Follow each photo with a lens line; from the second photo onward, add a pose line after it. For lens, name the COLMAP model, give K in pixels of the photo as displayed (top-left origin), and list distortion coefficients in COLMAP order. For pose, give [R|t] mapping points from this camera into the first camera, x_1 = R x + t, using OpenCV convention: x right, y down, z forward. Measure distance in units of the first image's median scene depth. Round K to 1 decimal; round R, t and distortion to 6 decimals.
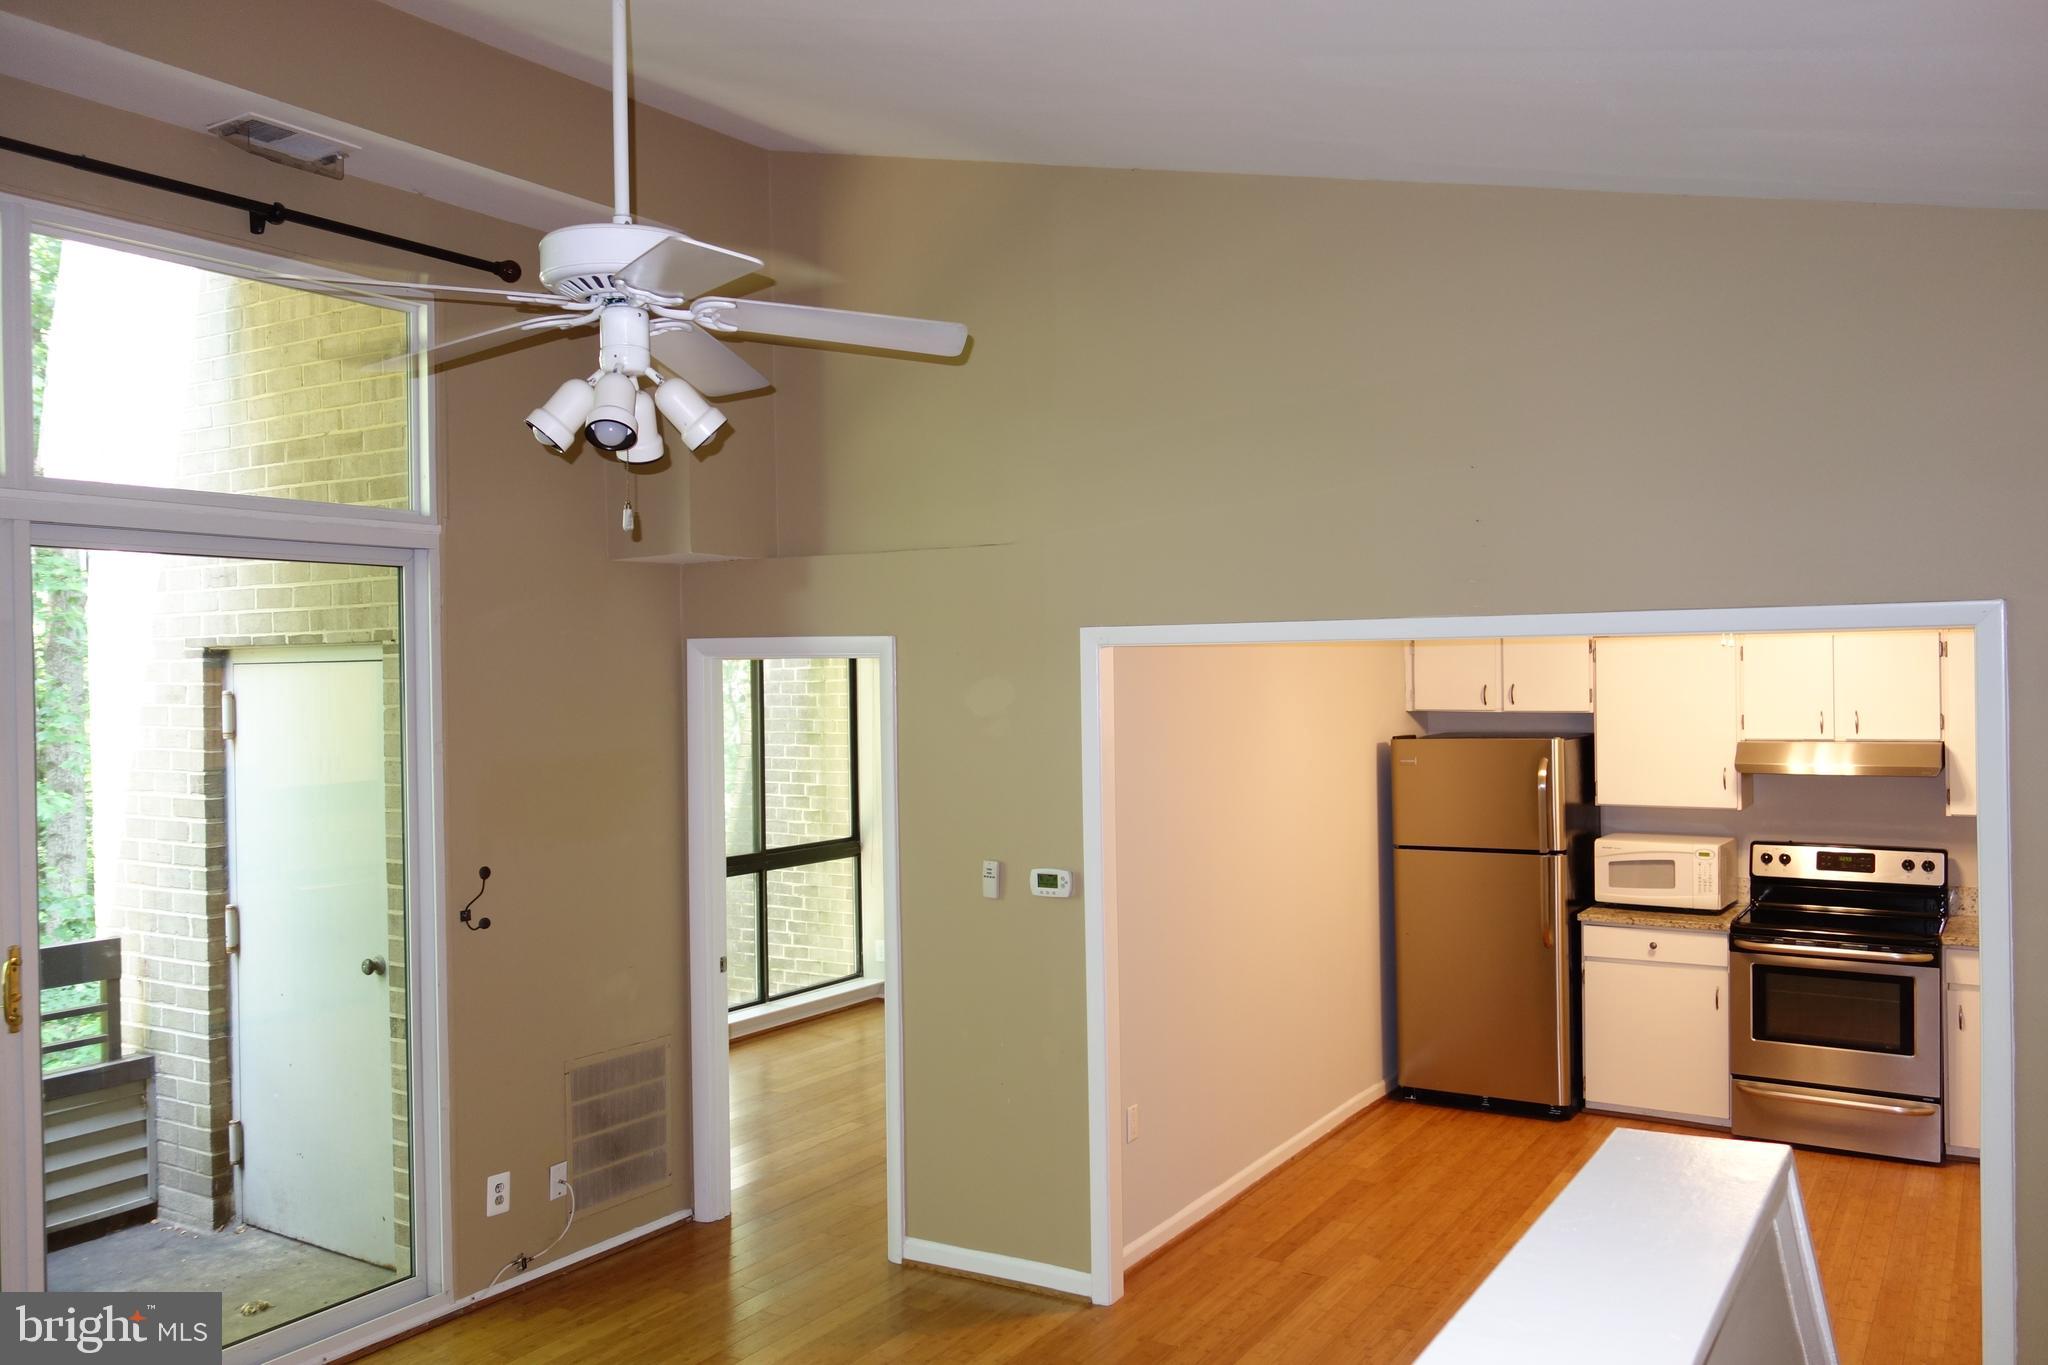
lens RADIAL K [[1616.8, 0, 1014.3], [0, 1616.8, 690.2], [0, 0, 1]] dist [0.008402, -0.004652]
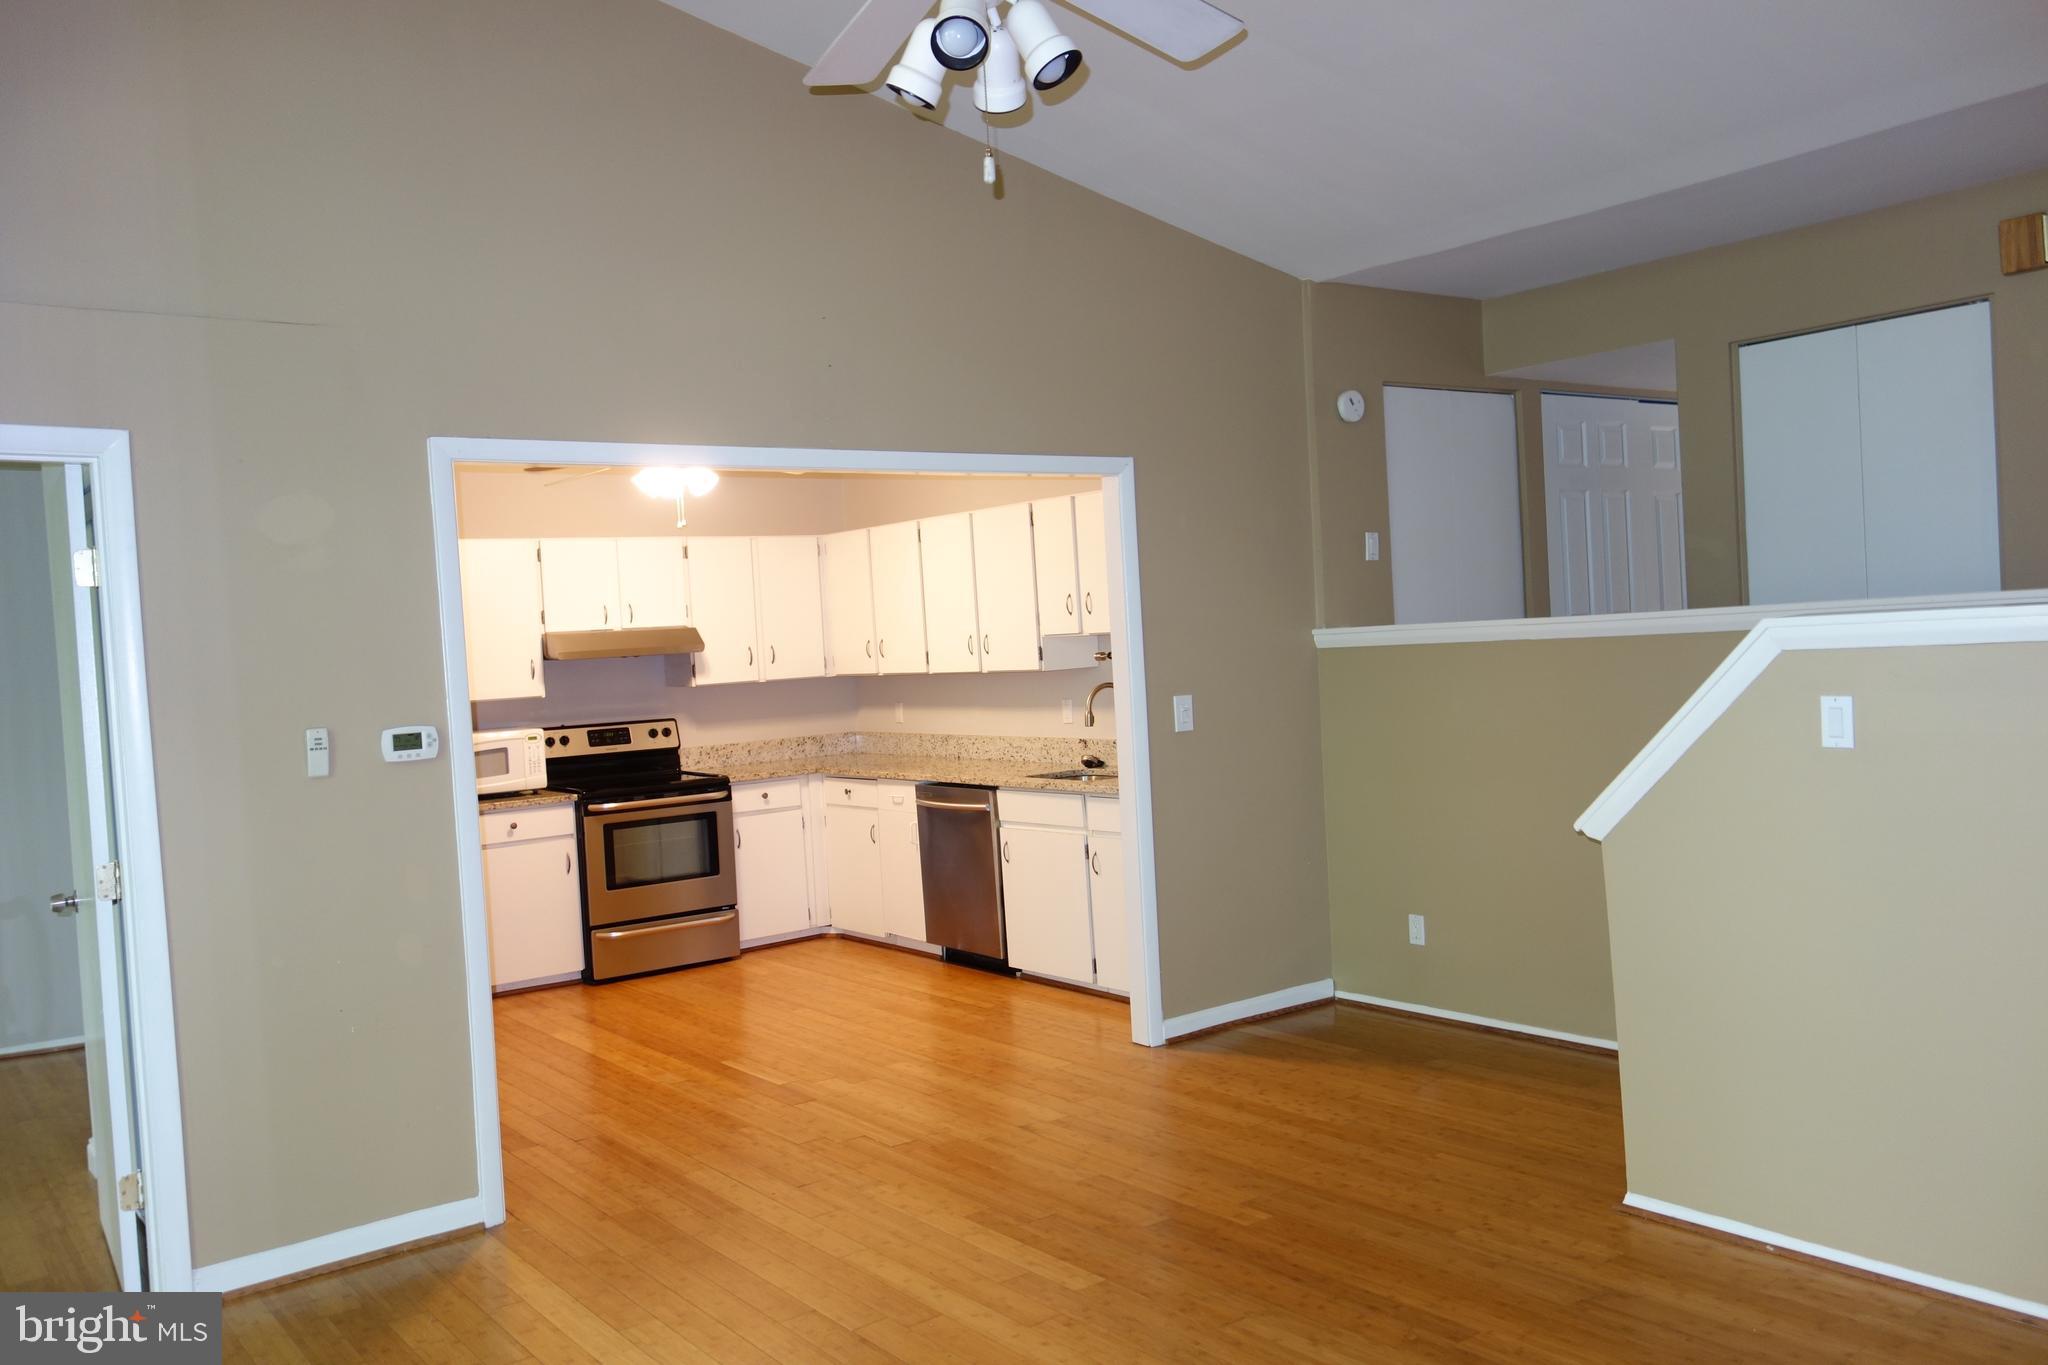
lens RADIAL K [[1616.8, 0, 1020.3], [0, 1616.8, 690.2], [0, 0, 1]] dist [0.008402, -0.004652]
pose [[0.357325, -0.036654, 0.933261, -0.560559], [0.060697, 0.998029, 0.015958, 0.085779], [-0.932006, 0.050944, 0.358846, 0.362239]]
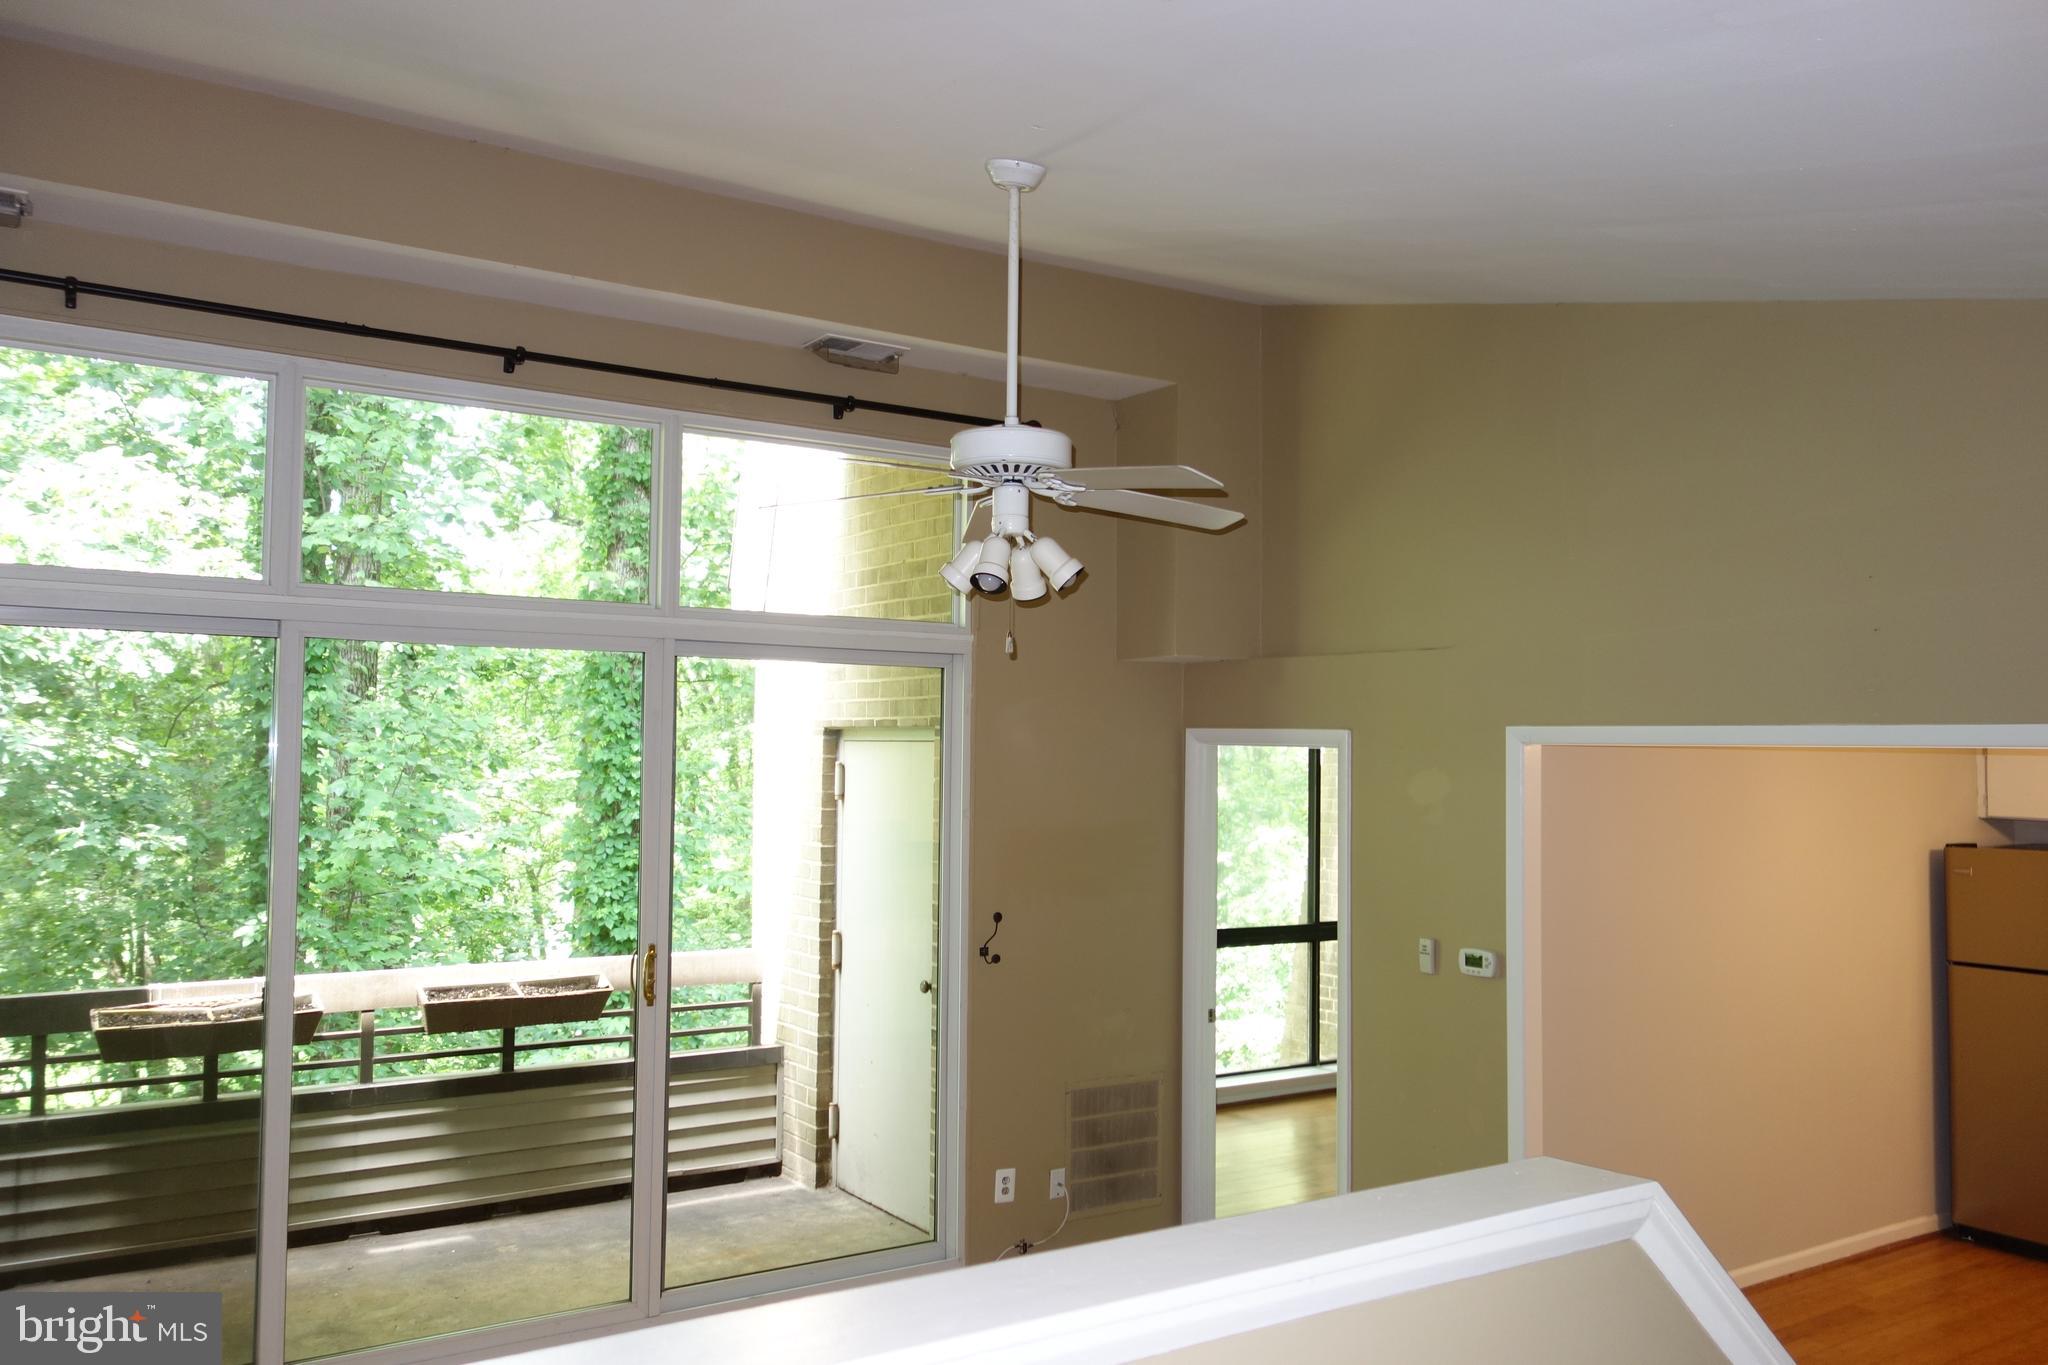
lens RADIAL K [[1616.8, 0, 1013.7], [0, 1616.8, 689.0], [0, 0, 1]] dist [0.008402, -0.004652]
pose [[0.910399, 0.009192, -0.413630, 0.163513], [-0.028868, 0.998728, -0.041344, -0.008212], [0.412723, 0.049580, 0.909506, -0.102125]]
